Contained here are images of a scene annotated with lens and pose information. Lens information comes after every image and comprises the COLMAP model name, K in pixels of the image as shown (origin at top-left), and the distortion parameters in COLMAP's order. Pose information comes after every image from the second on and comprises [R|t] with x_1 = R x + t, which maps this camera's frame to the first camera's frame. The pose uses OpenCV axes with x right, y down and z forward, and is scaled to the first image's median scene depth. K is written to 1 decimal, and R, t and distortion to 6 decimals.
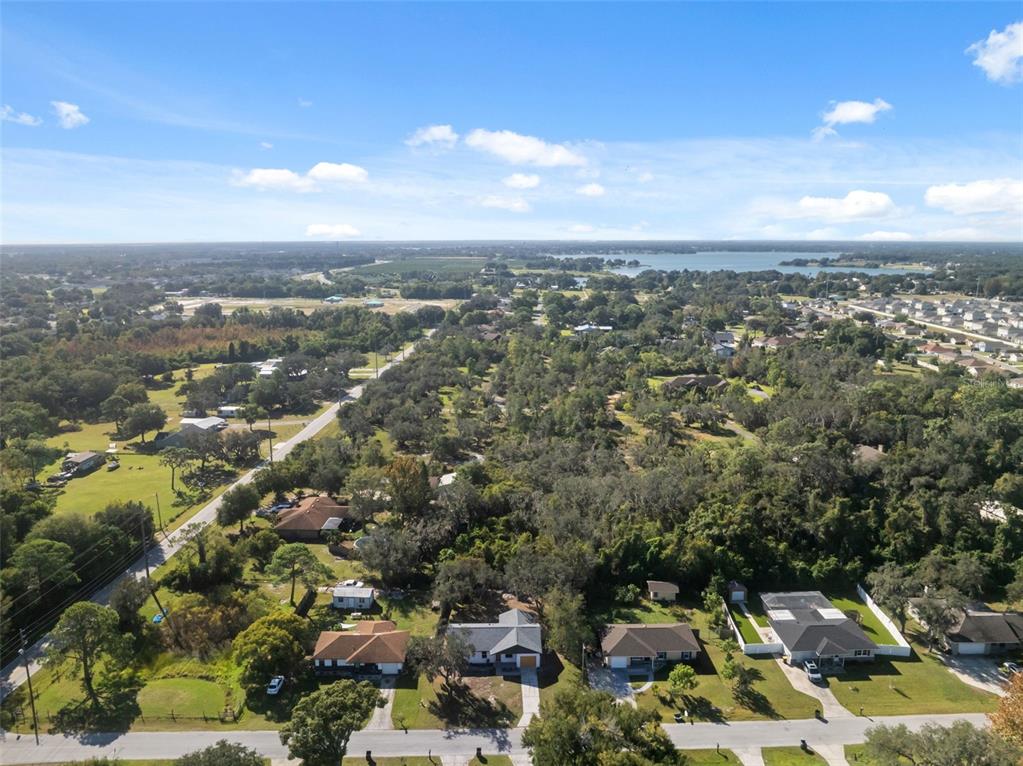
lens RADIAL K [[732.8, 0, 506.6], [0, 732.8, 380.1], [0, 0, 1]] dist [-0.032936, 0.004402]
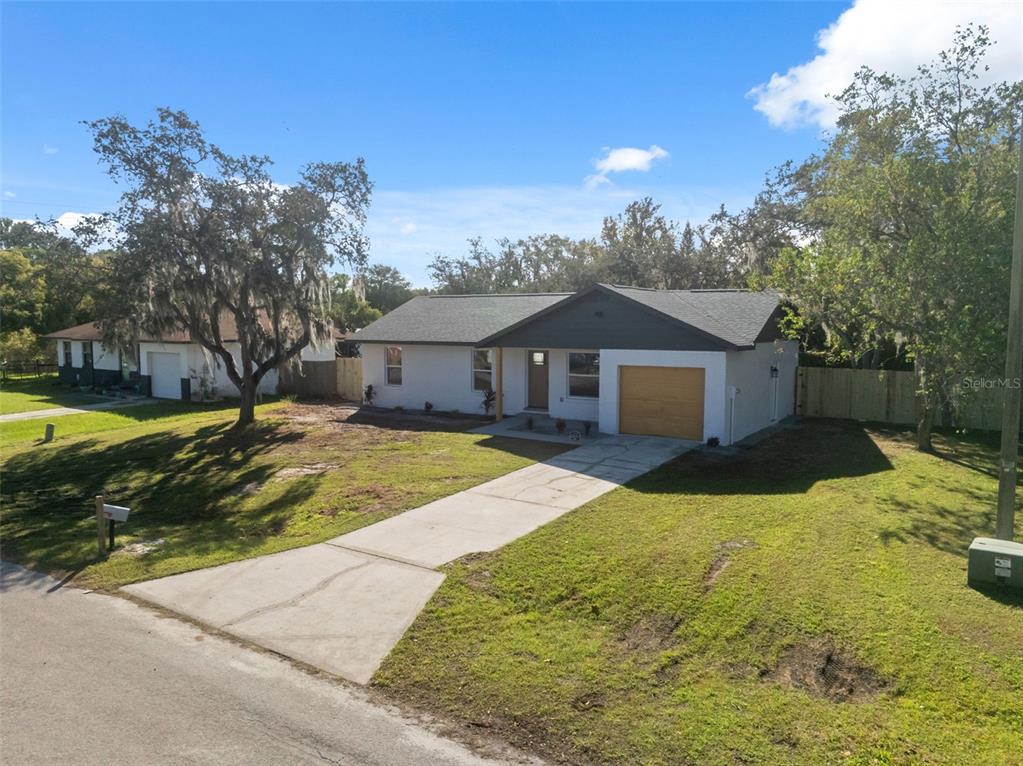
lens RADIAL K [[732.8, 0, 496.3], [0, 732.8, 385.0], [0, 0, 1]] dist [-0.032936, 0.004402]
pose [[0.813685, 0.053590, -0.578830, 0.084341], [-0.114161, 0.991082, -0.068723, 0.341738], [0.569985, 0.121999, 0.812547, 0.717900]]
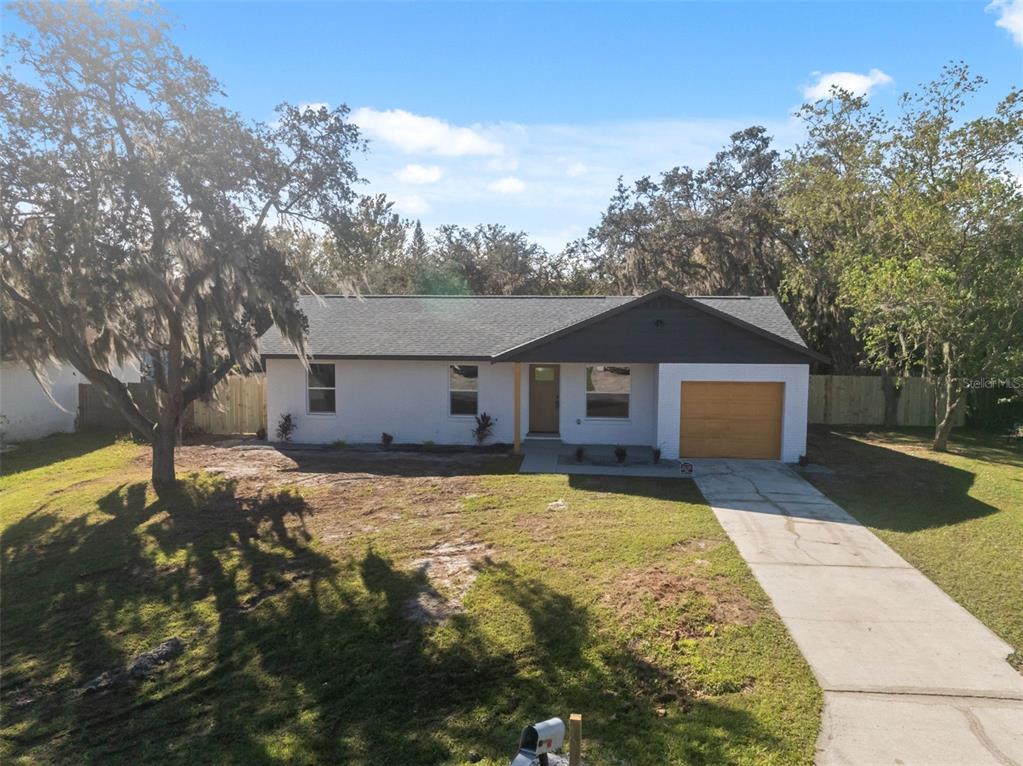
lens RADIAL K [[732.8, 0, 501.2], [0, 732.8, 385.4], [0, 0, 1]] dist [-0.032936, 0.004402]
pose [[0.992183, 0.018438, -0.123418, -0.000429], [-0.031359, 0.994126, -0.103583, 0.340017], [0.120784, 0.106643, 0.986934, 0.719163]]
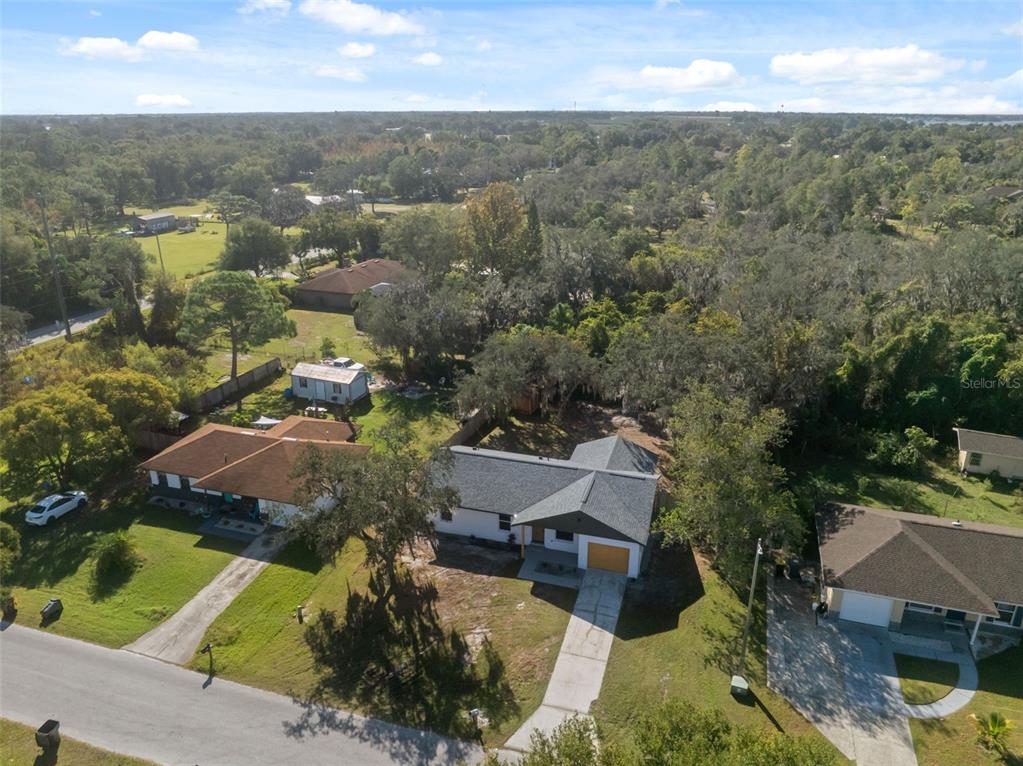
lens RADIAL K [[732.8, 0, 501.5], [0, 732.8, 382.6], [0, 0, 1]] dist [-0.032936, 0.004402]
pose [[0.947708, 0.114133, -0.298031, 0.068804], [-0.063019, 0.982403, 0.175823, 0.198813], [0.312854, -0.147847, 0.938224, 0.547370]]
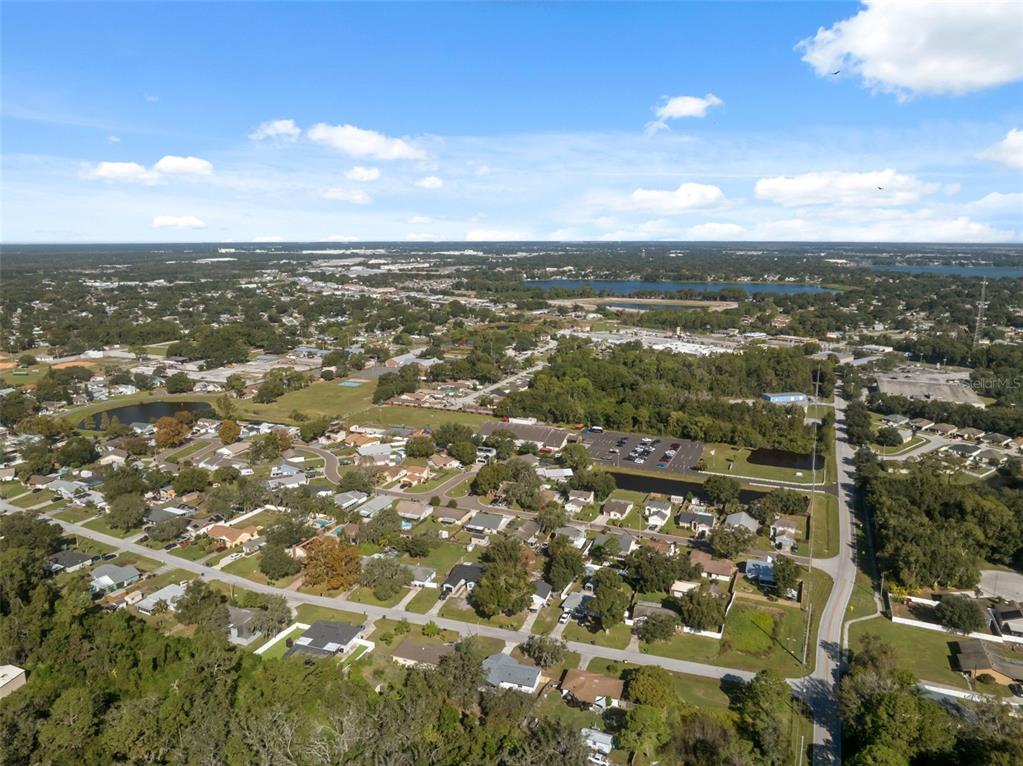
lens RADIAL K [[732.8, 0, 506.5], [0, 732.8, 380.5], [0, 0, 1]] dist [-0.032936, 0.004402]
pose [[-0.939197, -0.064481, 0.337271, -0.442937], [0.063801, 0.932337, 0.355917, -0.701629], [-0.337400, 0.355794, -0.871534, 1.910753]]
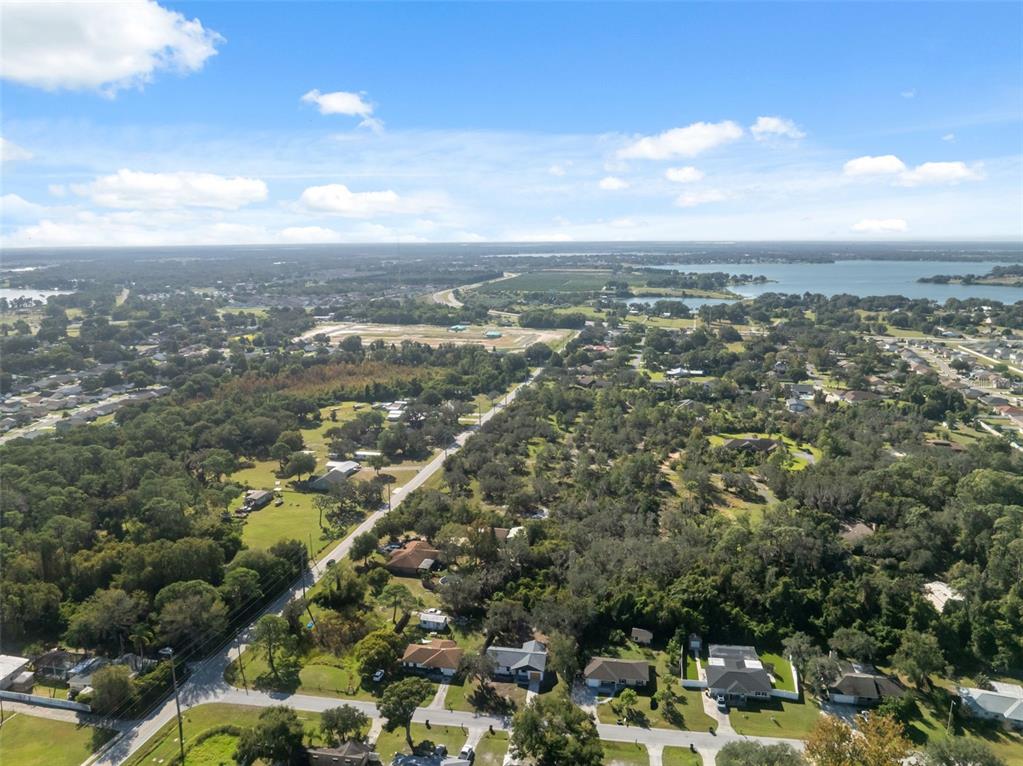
lens RADIAL K [[732.8, 0, 504.7], [0, 732.8, 378.7], [0, 0, 1]] dist [-0.032936, 0.004402]
pose [[0.983558, 0.030434, -0.178012, 0.191466], [-0.030709, 0.999528, 0.001209, -0.212511], [0.177965, 0.004277, 0.984028, -0.465981]]
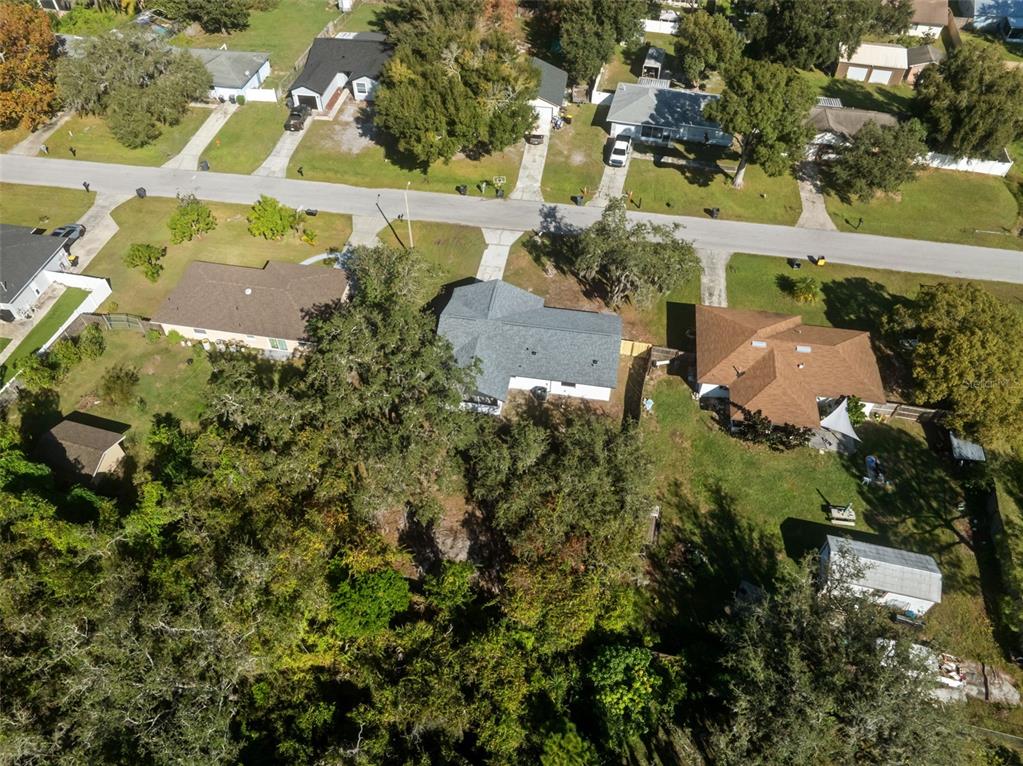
lens RADIAL K [[732.8, 0, 508.9], [0, 732.8, 384.0], [0, 0, 1]] dist [-0.032936, 0.004402]
pose [[-0.983013, -0.136676, 0.122492, -0.062098], [0.033535, 0.522415, 0.852032, -0.060783], [-0.180444, 0.841666, -0.508958, 1.149217]]
